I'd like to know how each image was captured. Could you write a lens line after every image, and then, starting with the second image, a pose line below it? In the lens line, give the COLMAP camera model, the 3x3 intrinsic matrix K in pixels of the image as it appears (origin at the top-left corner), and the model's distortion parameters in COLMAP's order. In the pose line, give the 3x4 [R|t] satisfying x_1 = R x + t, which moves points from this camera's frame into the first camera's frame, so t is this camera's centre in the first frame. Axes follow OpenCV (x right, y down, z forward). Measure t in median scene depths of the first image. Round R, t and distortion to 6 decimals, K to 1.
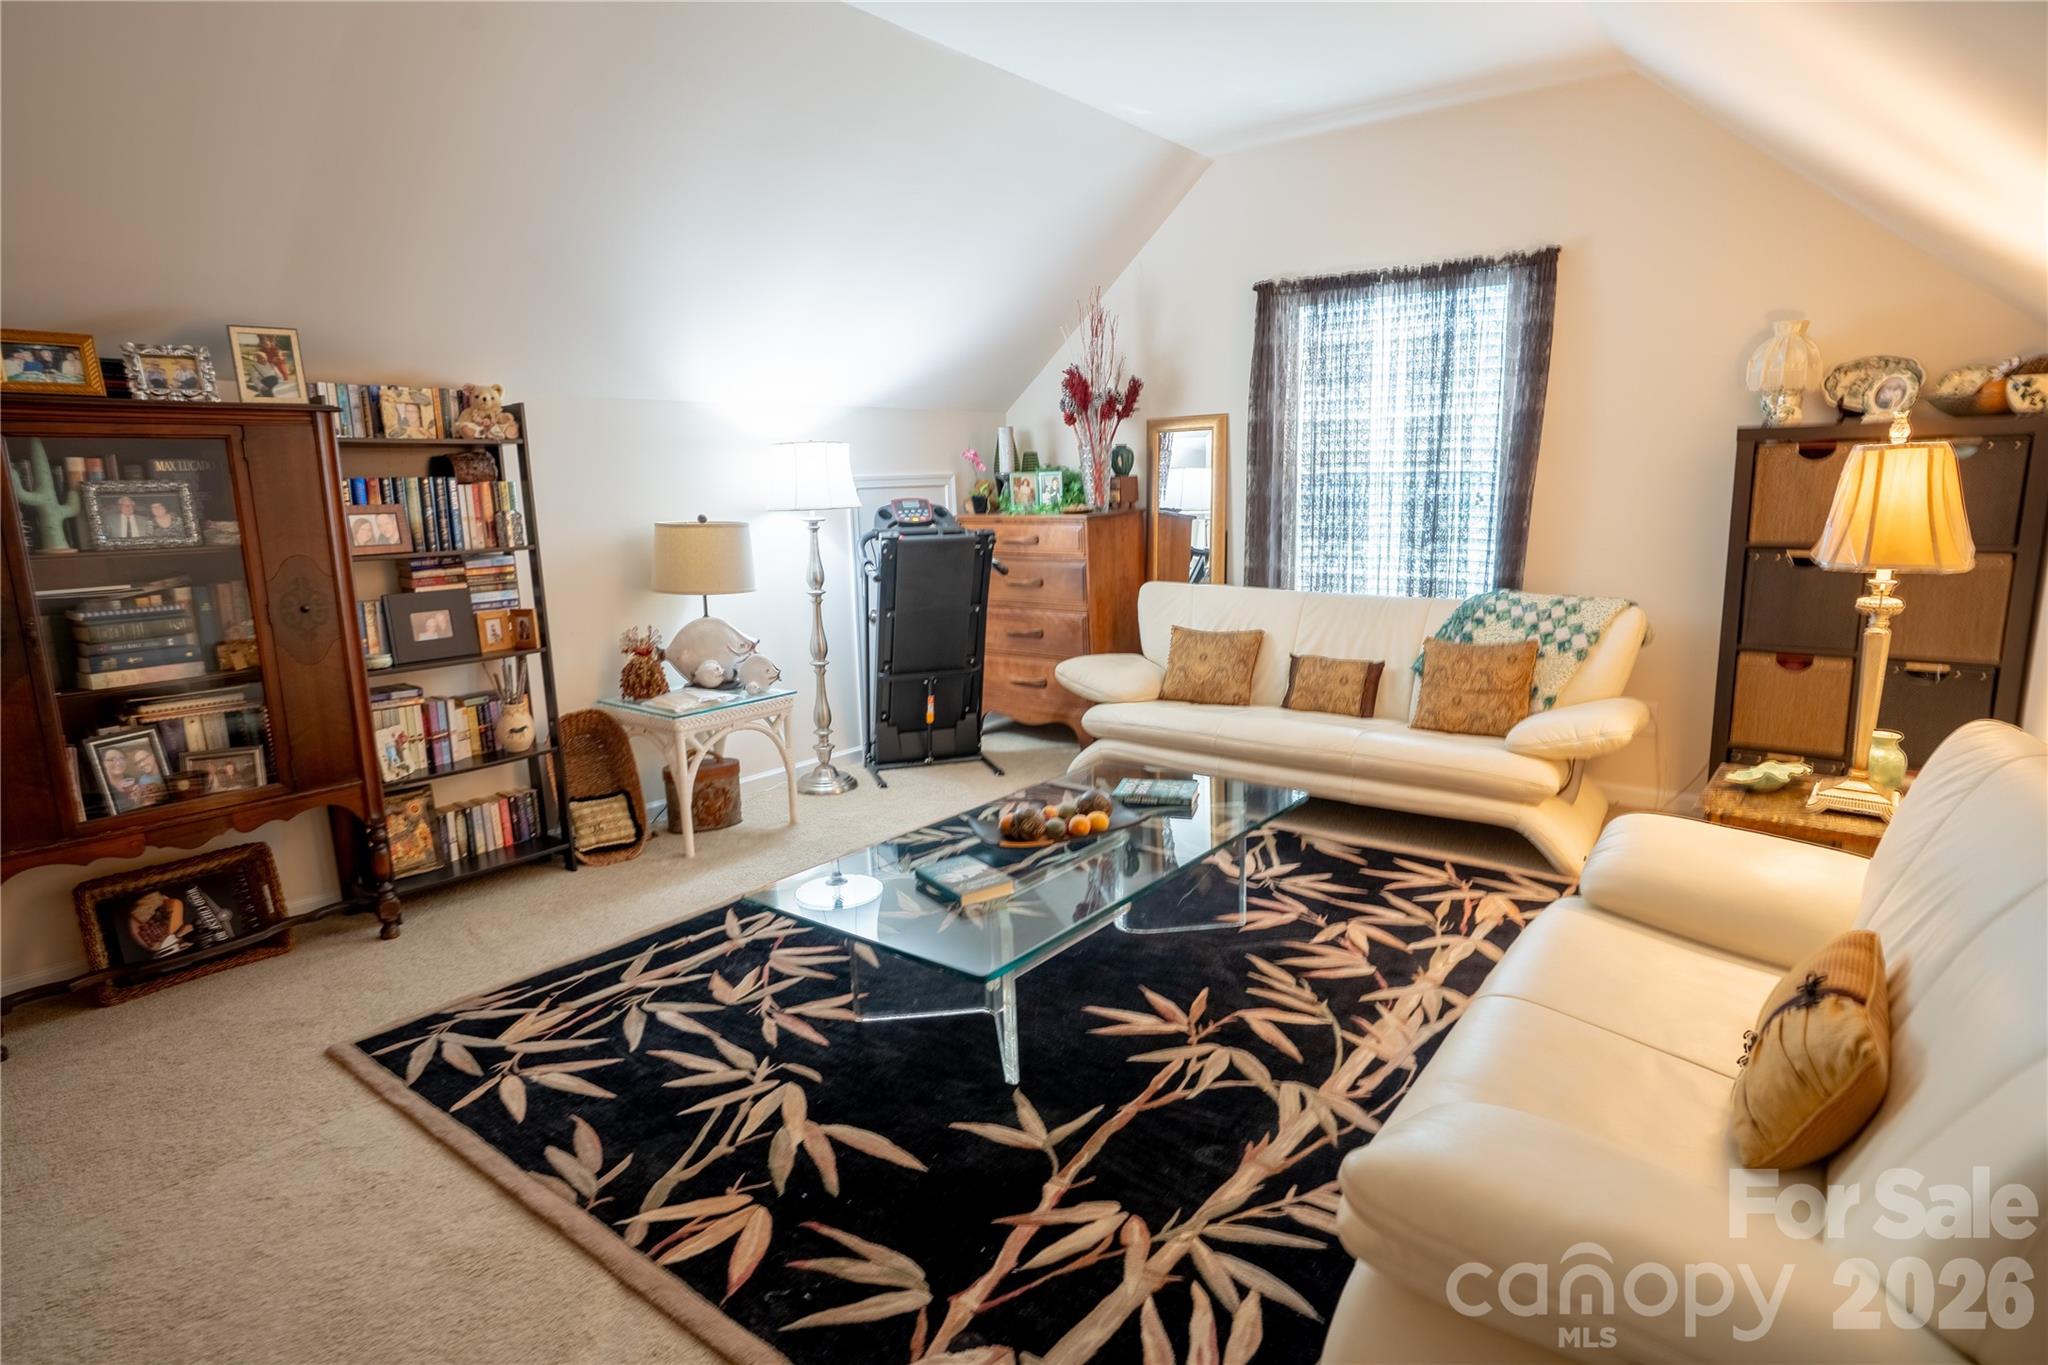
lens RADIAL K [[1116.2, 0, 1024.3], [0, 1116.2, 655.4], [0, 0, 1]] dist [-0.022591, 0.000284]
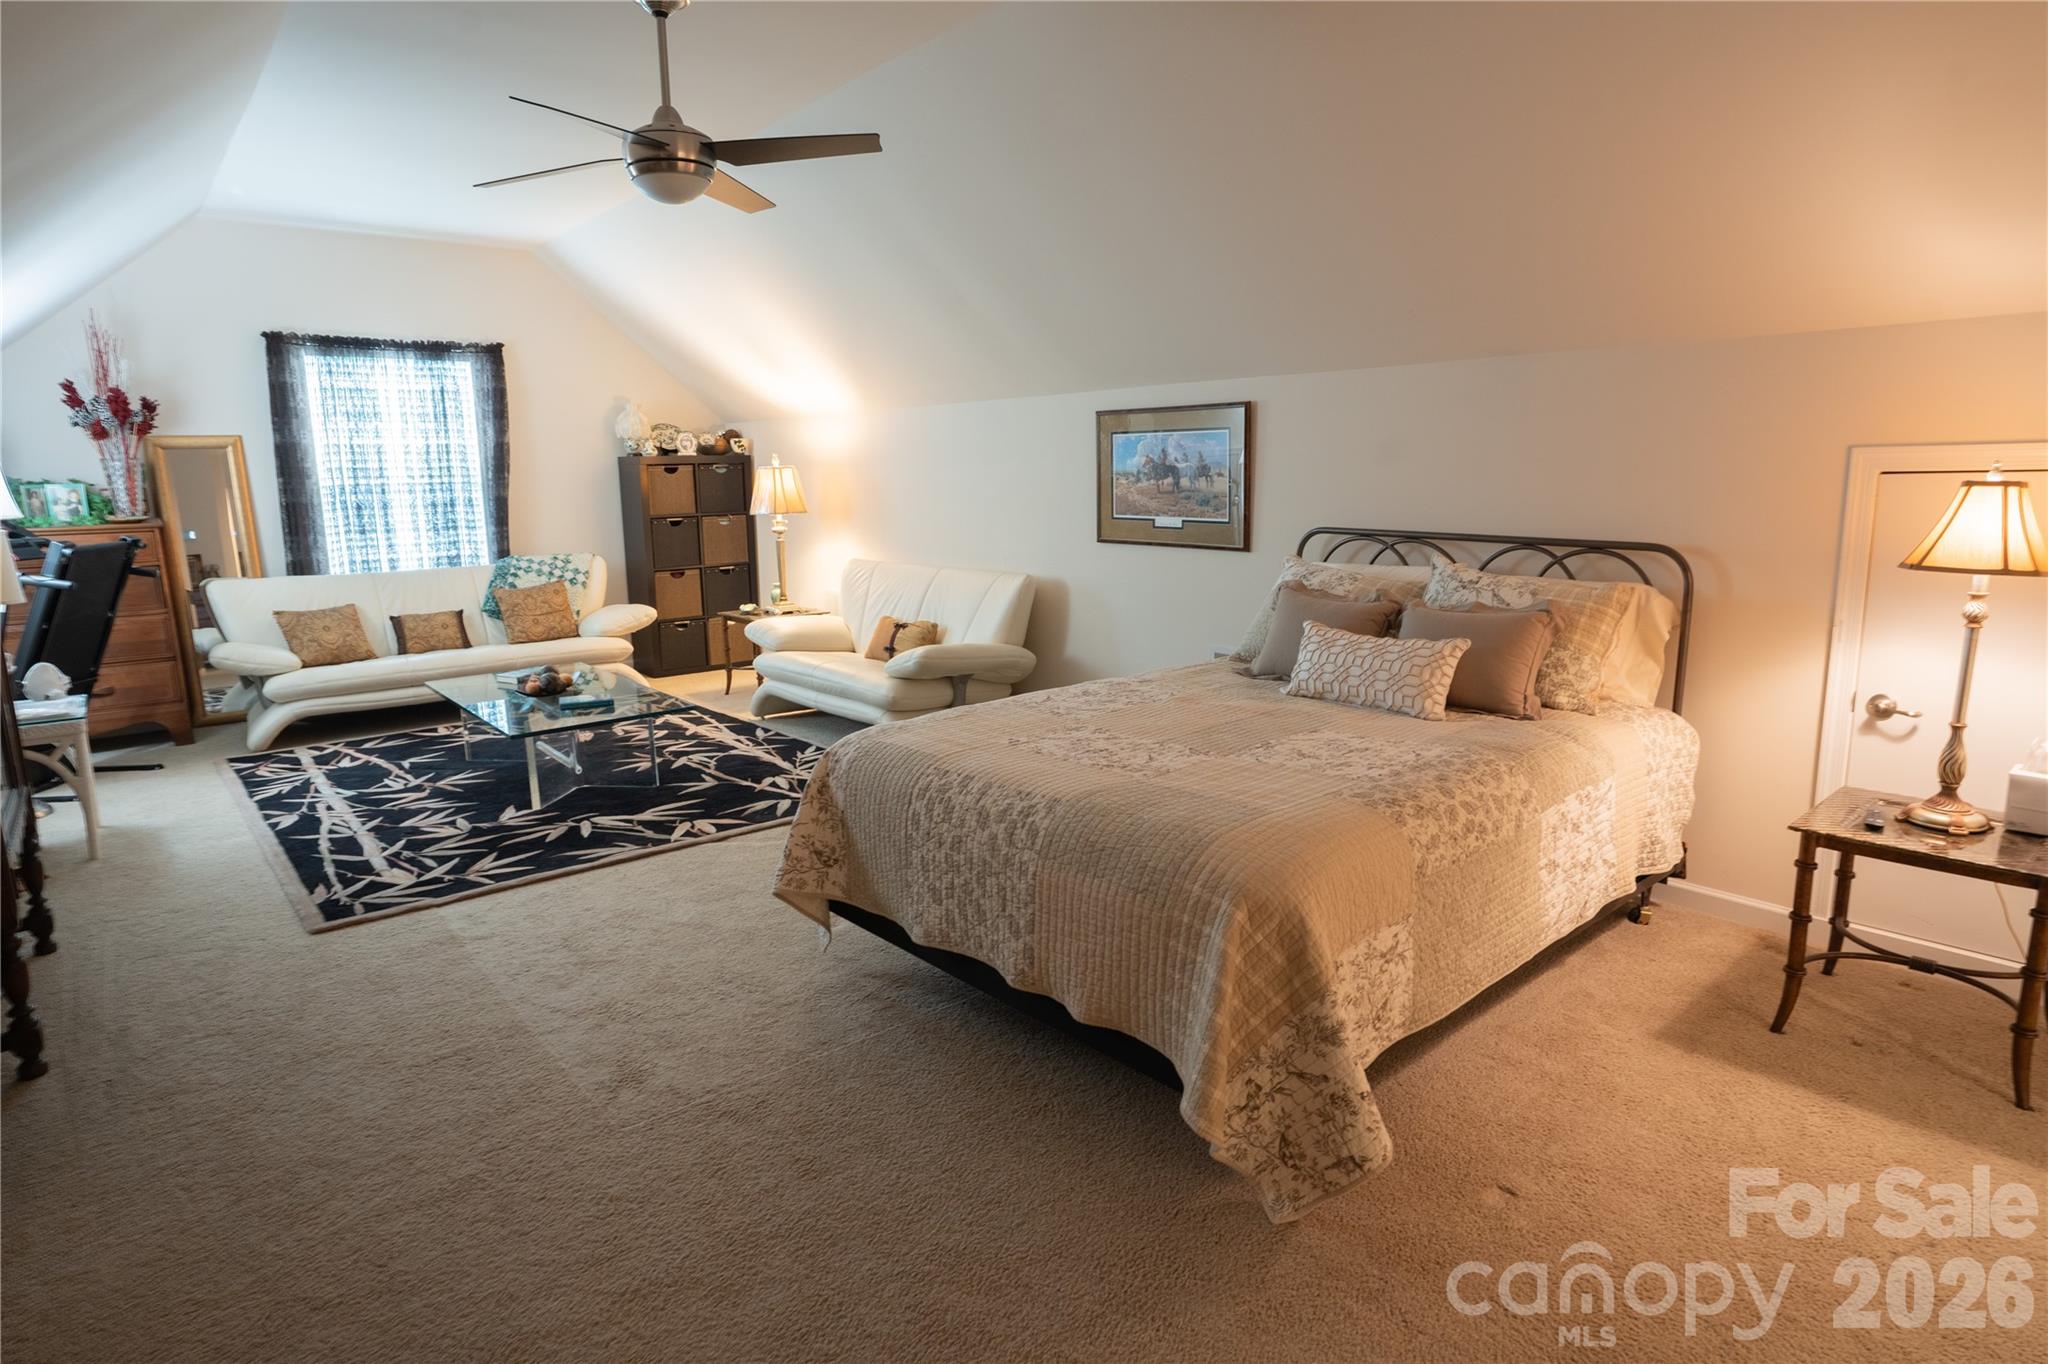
lens RADIAL K [[1157.7, 0, 1025.9], [0, 1157.7, 675.8], [0, 0, 1]] dist [-0.037478, 0.040318]
pose [[0.221381, -0.160987, 0.961807, -1.484395], [0.167573, 0.977889, 0.125108, 0.038382], [-0.960682, 0.133476, 0.243463, -0.123976]]
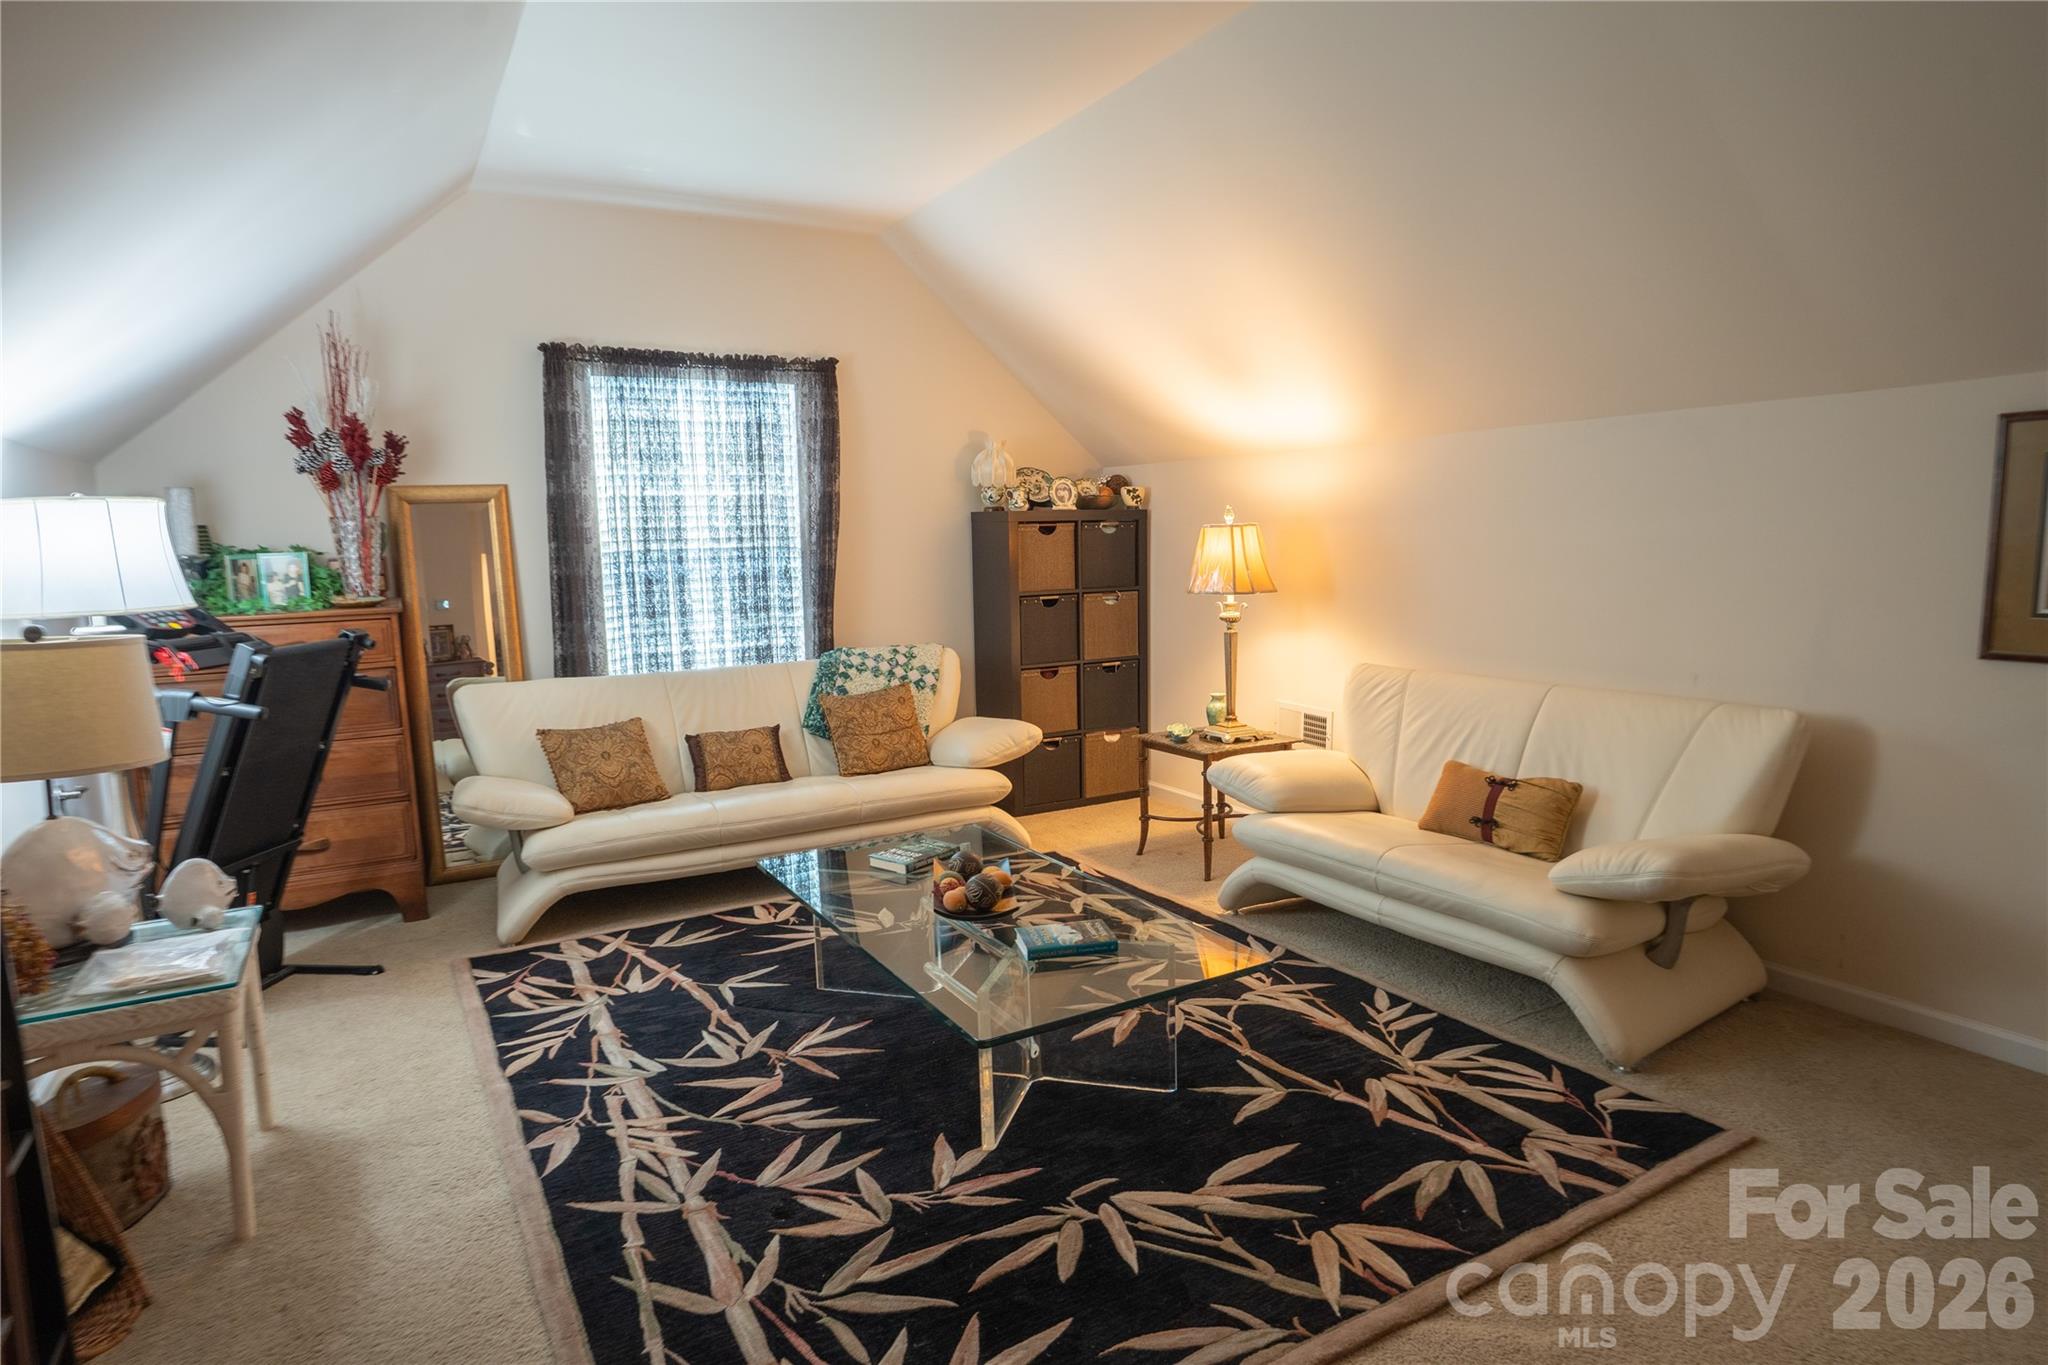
lens RADIAL K [[1157.7, 0, 1025.9], [0, 1157.7, 676.3], [0, 0, 1]] dist [-0.037478, 0.040318]
pose [[0.374070, -0.105408, 0.921391, -0.882814], [0.162810, 0.985554, 0.046650, -0.078555], [-0.912998, 0.132561, 0.385828, 0.529538]]
